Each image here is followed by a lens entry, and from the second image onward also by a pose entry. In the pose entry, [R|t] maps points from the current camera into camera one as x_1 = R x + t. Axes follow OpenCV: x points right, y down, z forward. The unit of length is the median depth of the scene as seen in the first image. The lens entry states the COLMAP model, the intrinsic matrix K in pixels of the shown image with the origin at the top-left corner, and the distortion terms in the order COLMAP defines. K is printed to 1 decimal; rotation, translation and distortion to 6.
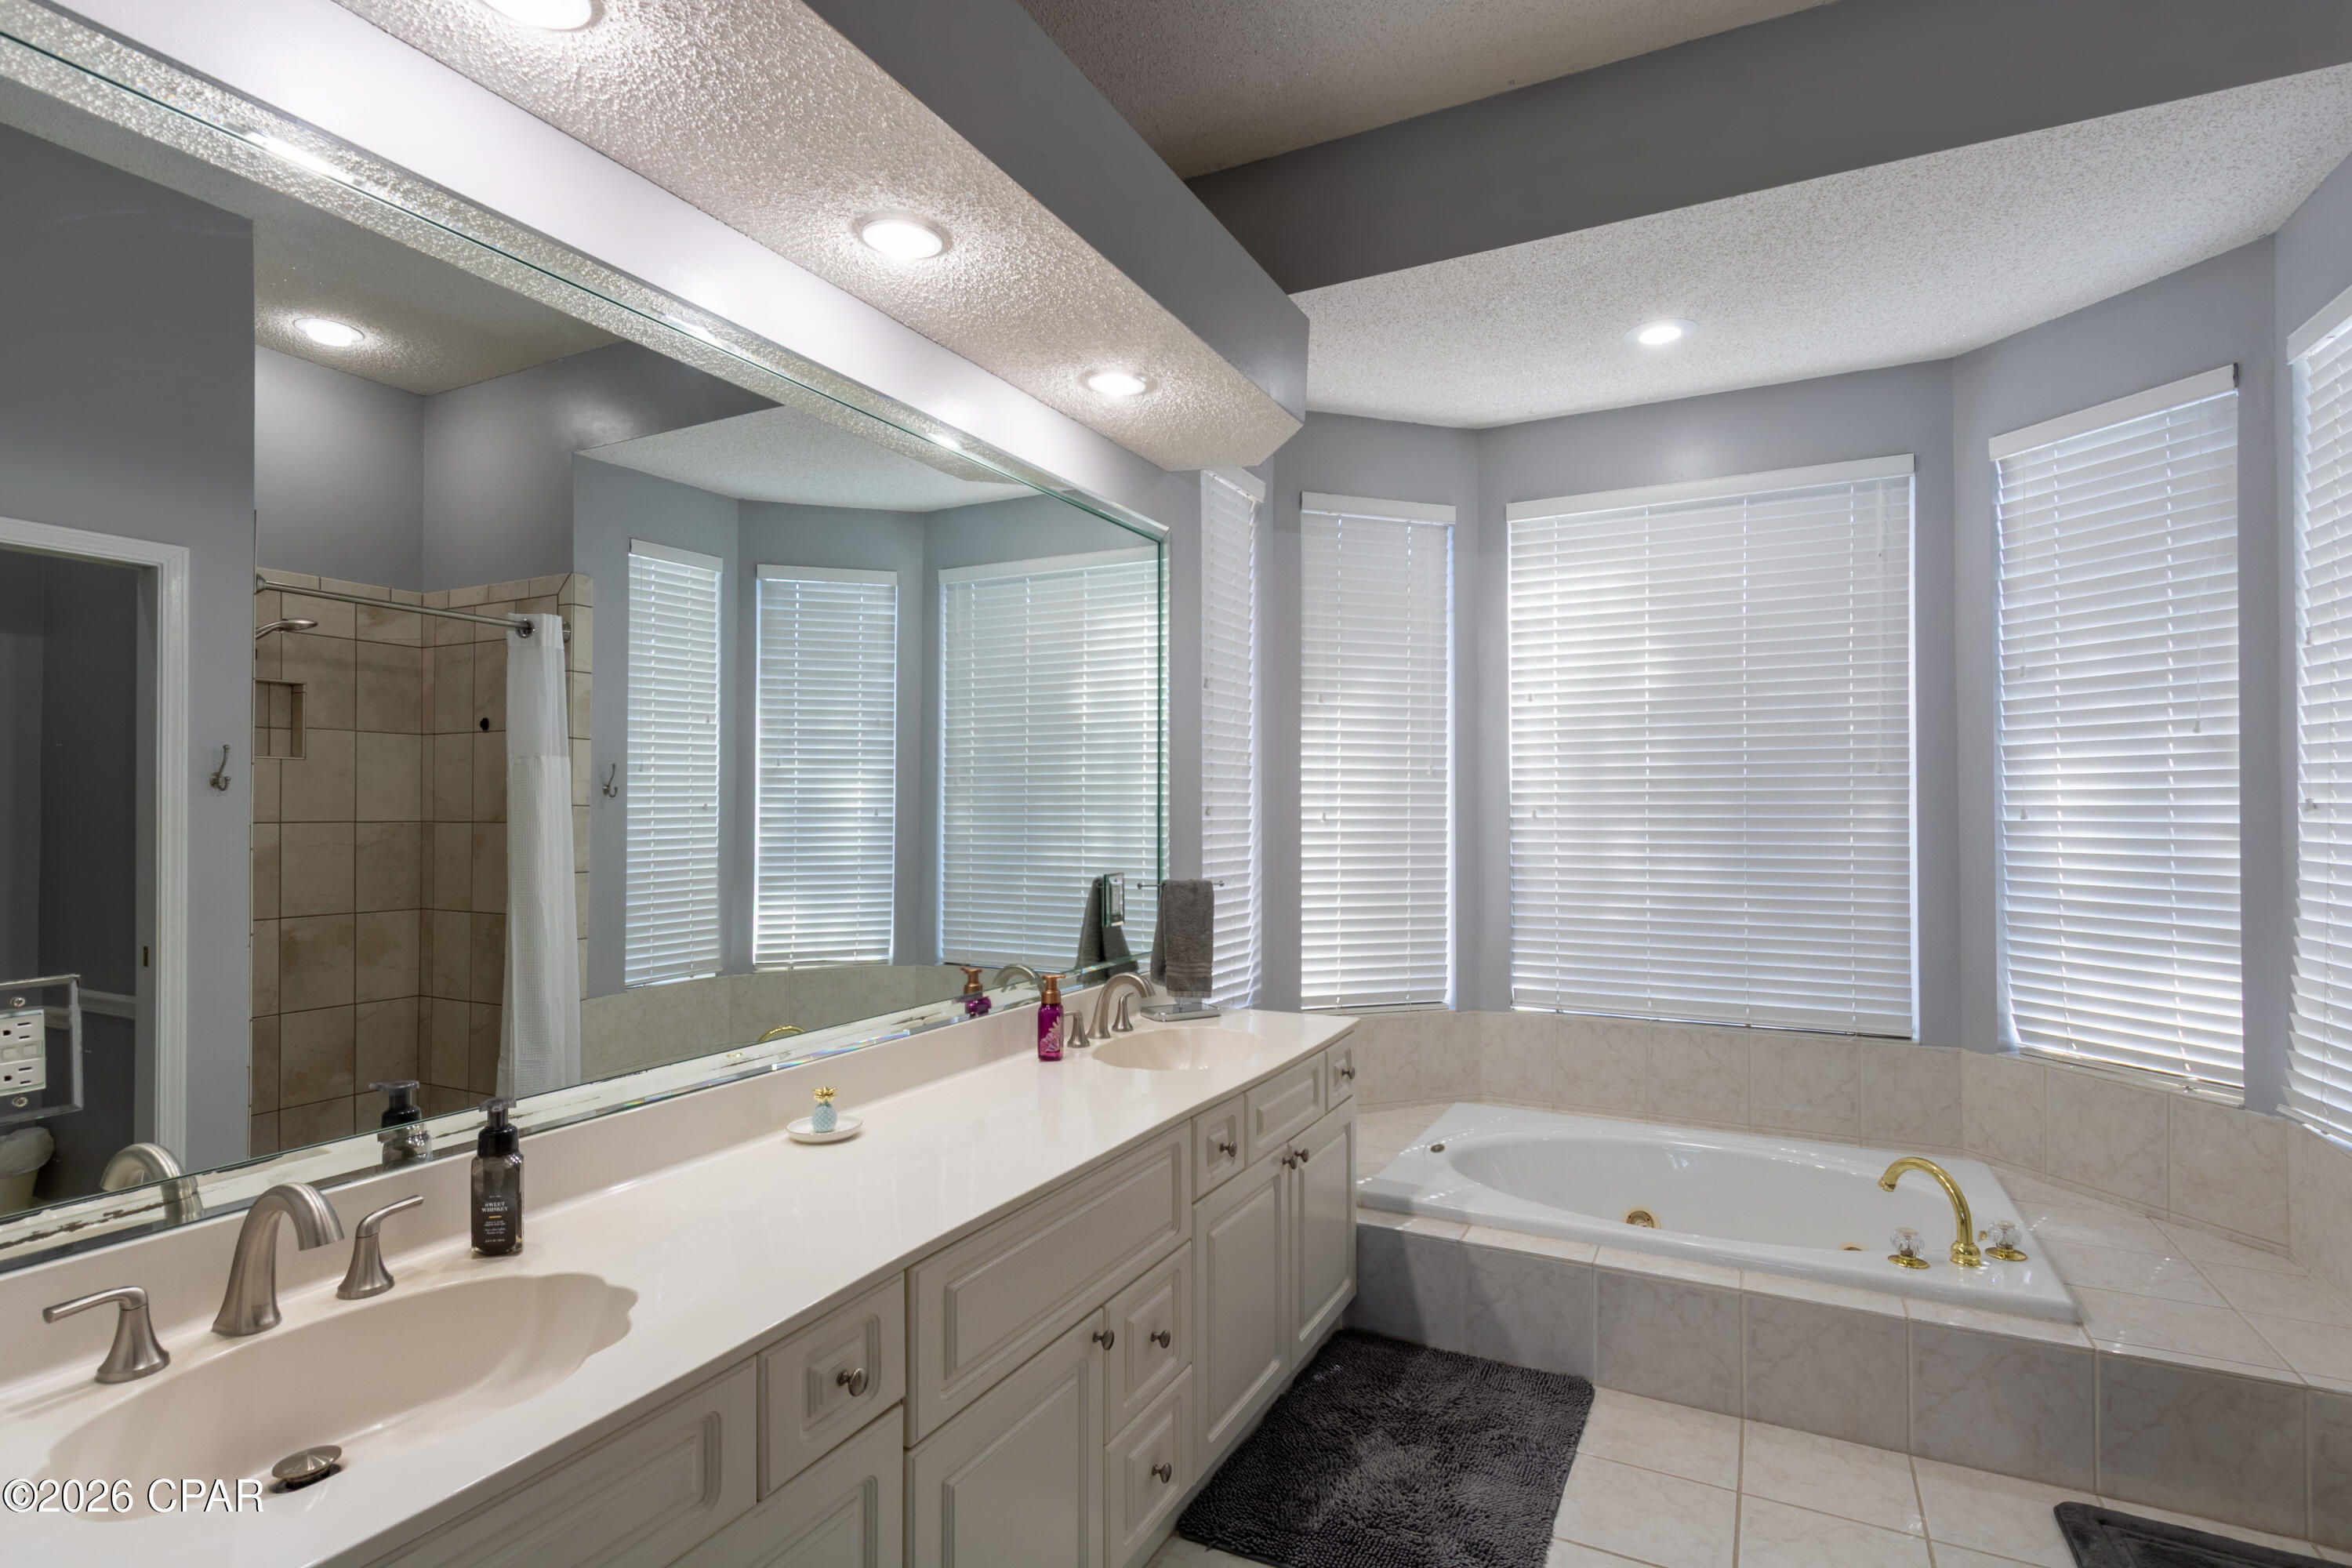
lens RADIAL K [[1133.2, 0, 1171.2], [0, 1133.2, 826.7], [0, 0, 1]] dist [0.017684, -0.002026]
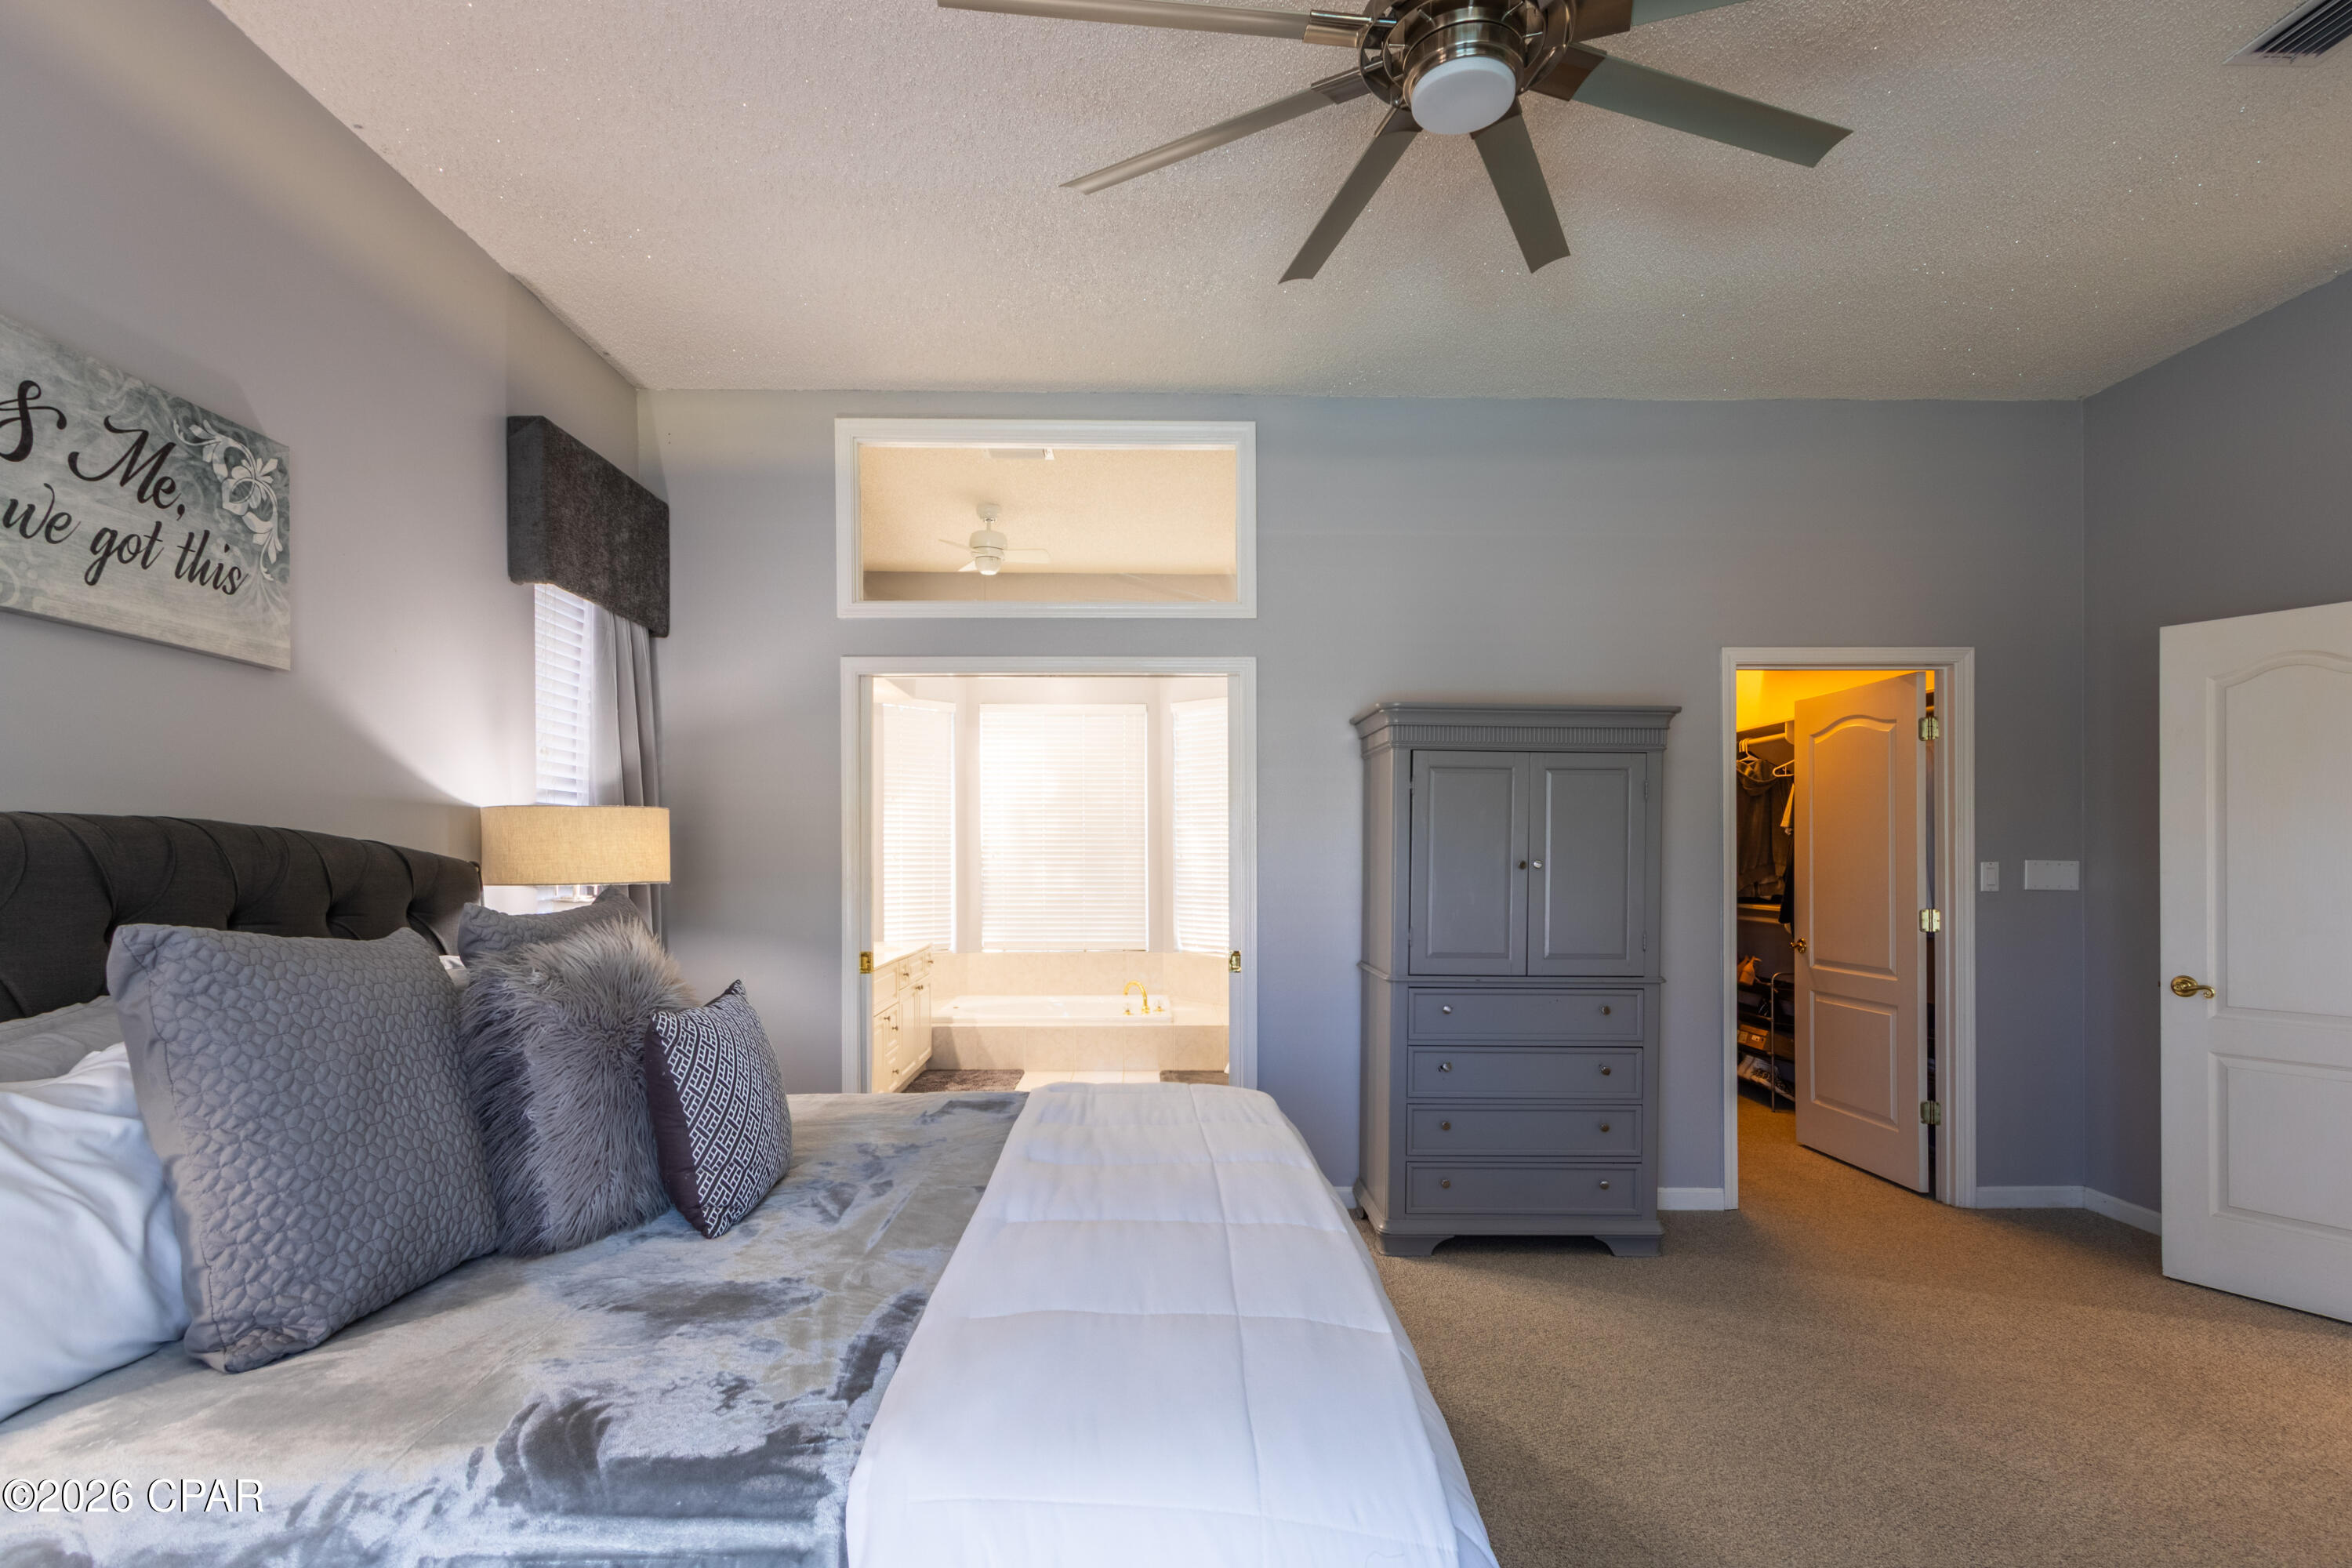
lens RADIAL K [[1165.3, 0, 1177.0], [0, 1165.3, 829.9], [0, 0, 1]] dist [0.010259, -0.000267]
pose [[0.872676, 0.009138, 0.488214, -0.541088], [0.006023, 0.999547, -0.029476, 0.008228], [-0.488262, 0.028664, 0.872226, -1.296920]]
